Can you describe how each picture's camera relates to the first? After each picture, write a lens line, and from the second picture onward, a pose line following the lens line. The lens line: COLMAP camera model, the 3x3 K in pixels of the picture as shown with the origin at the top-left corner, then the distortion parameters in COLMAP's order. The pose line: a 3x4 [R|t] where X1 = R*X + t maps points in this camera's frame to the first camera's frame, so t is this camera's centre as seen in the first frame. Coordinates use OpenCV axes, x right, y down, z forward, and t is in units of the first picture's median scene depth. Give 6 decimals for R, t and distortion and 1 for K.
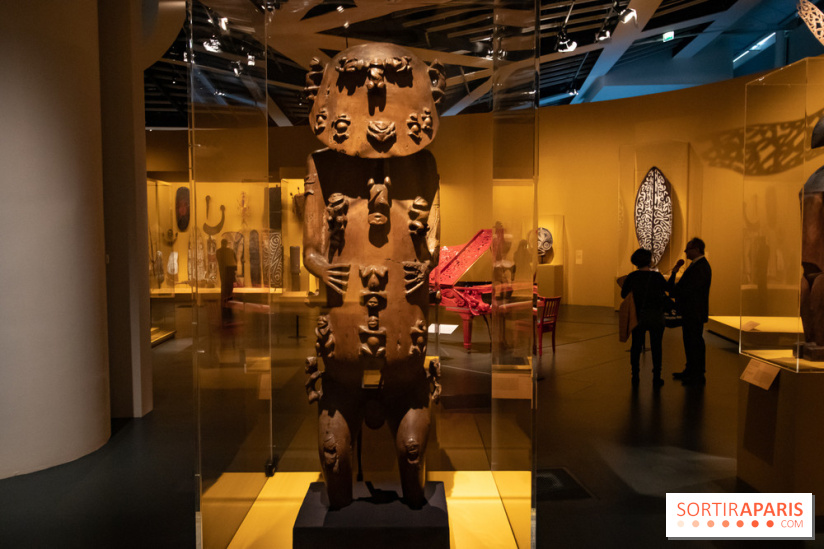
lens RADIAL K [[669.9, 0, 412.0], [0, 669.9, 274.5], [0, 0, 1]] dist [0.007614, 0.005829]
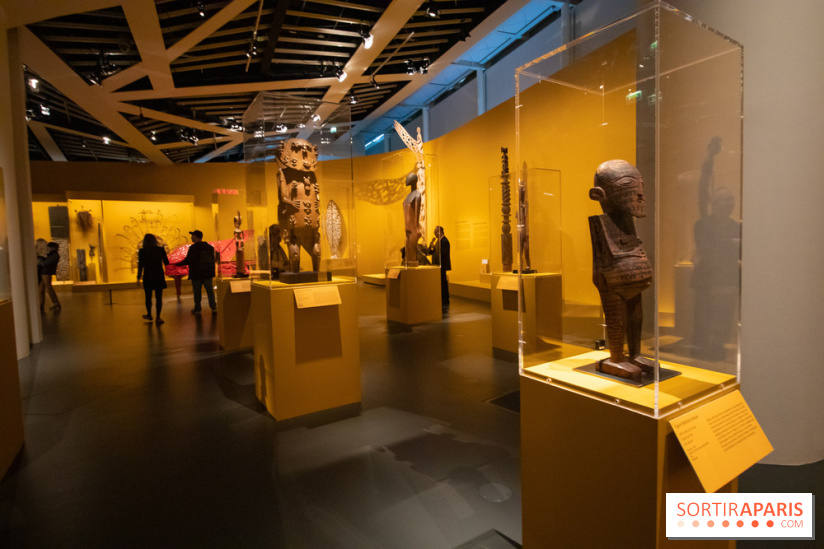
lens RADIAL K [[425.4, 0, 416.0], [0, 425.4, 263.3], [0, 0, 1]] dist [-0.002037, -0.001689]
pose [[0.845999, -0.044413, 0.531332, -0.074340], [0.054737, 0.998494, -0.003691, 0.034011], [-0.530367, 0.032206, 0.847156, -0.115976]]
